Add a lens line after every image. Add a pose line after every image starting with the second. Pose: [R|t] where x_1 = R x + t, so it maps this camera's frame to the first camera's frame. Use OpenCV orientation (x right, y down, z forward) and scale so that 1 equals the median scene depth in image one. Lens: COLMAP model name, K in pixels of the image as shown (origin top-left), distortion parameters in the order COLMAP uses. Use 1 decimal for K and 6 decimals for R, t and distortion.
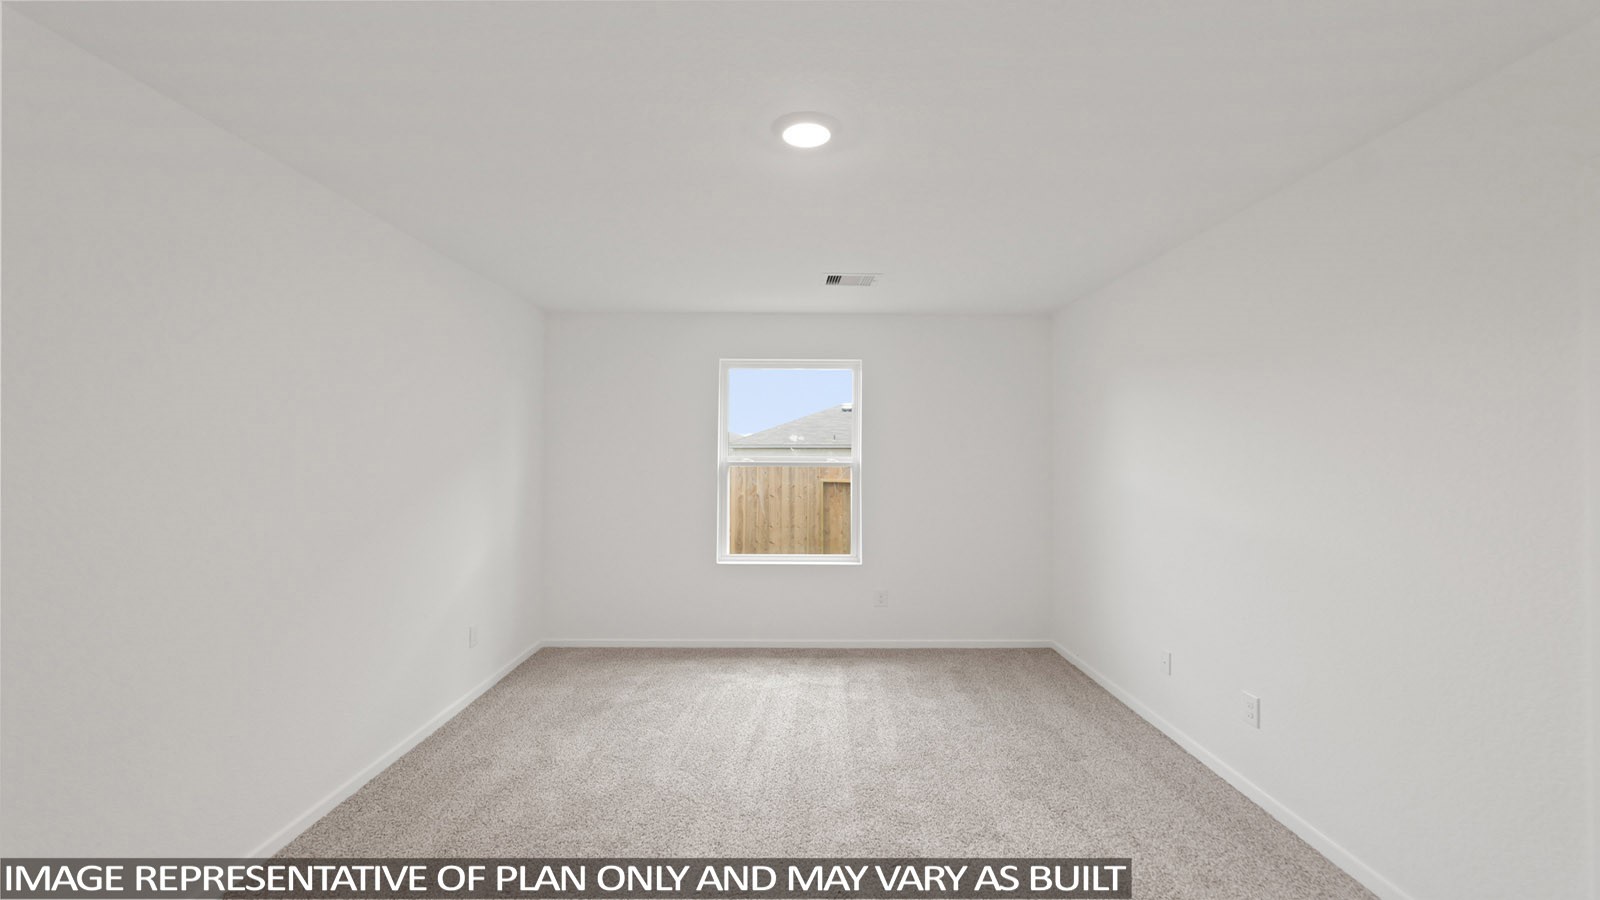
lens RADIAL K [[654.6, 0, 800.9], [0, 654.6, 457.1], [0, 0, 1]] dist [-0.011352, 0.000051]
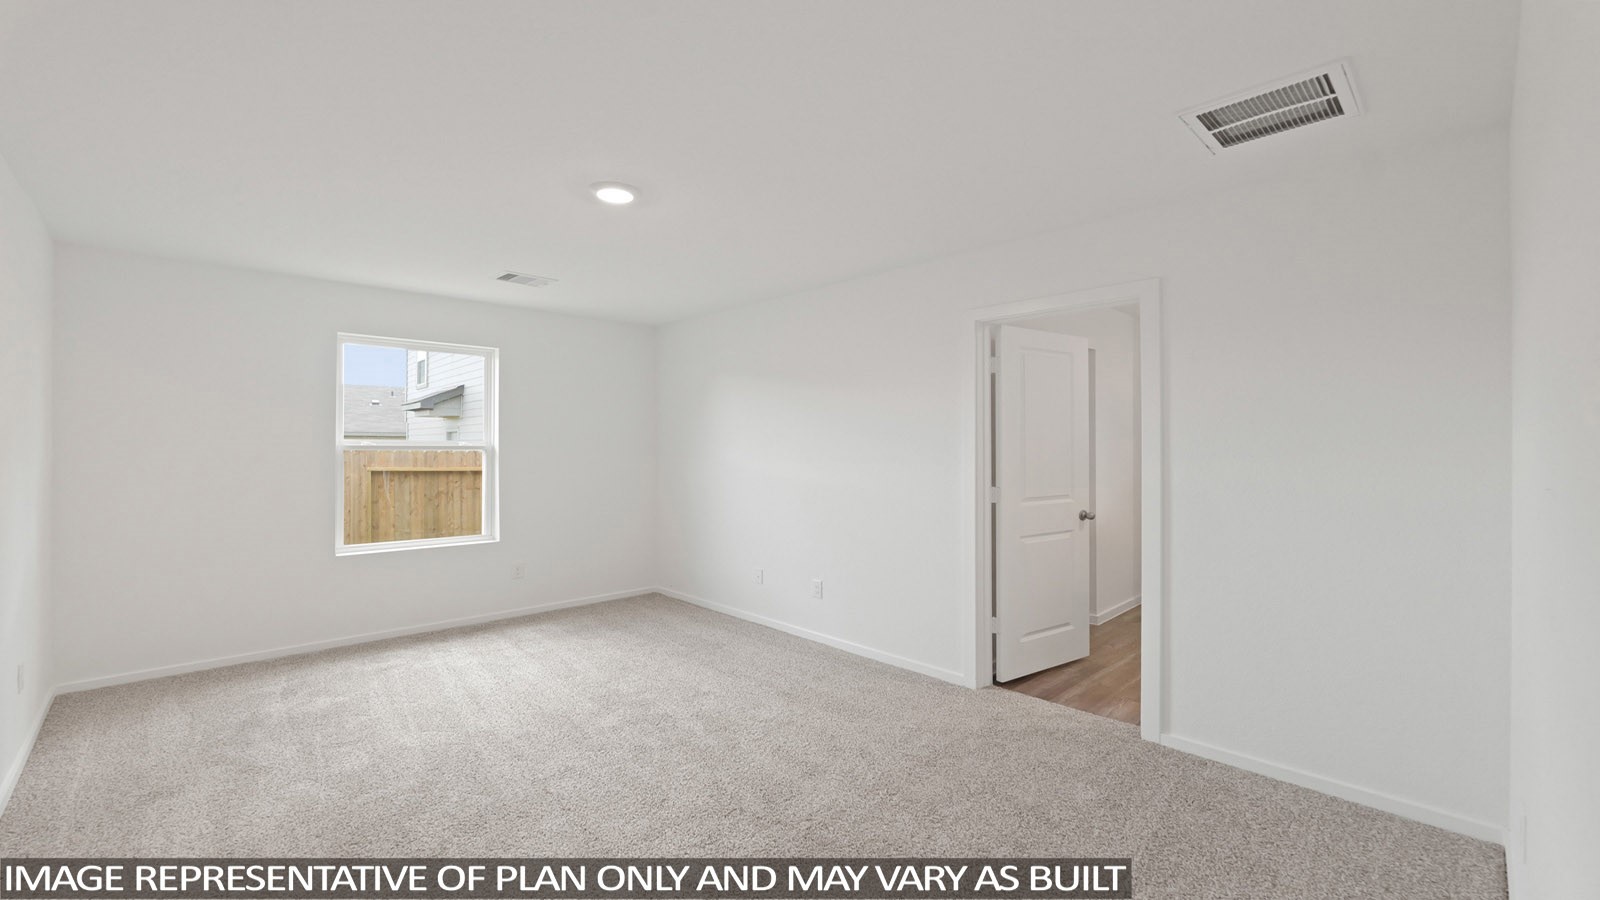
lens RADIAL K [[654.6, 0, 800.9], [0, 654.6, 457.1], [0, 0, 1]] dist [-0.011352, 0.000051]
pose [[0.729104, -0.013892, 0.684262, -0.266207], [0.003767, 0.999860, 0.016286, 0.011861], [-0.684393, -0.009297, 0.729054, -0.106705]]
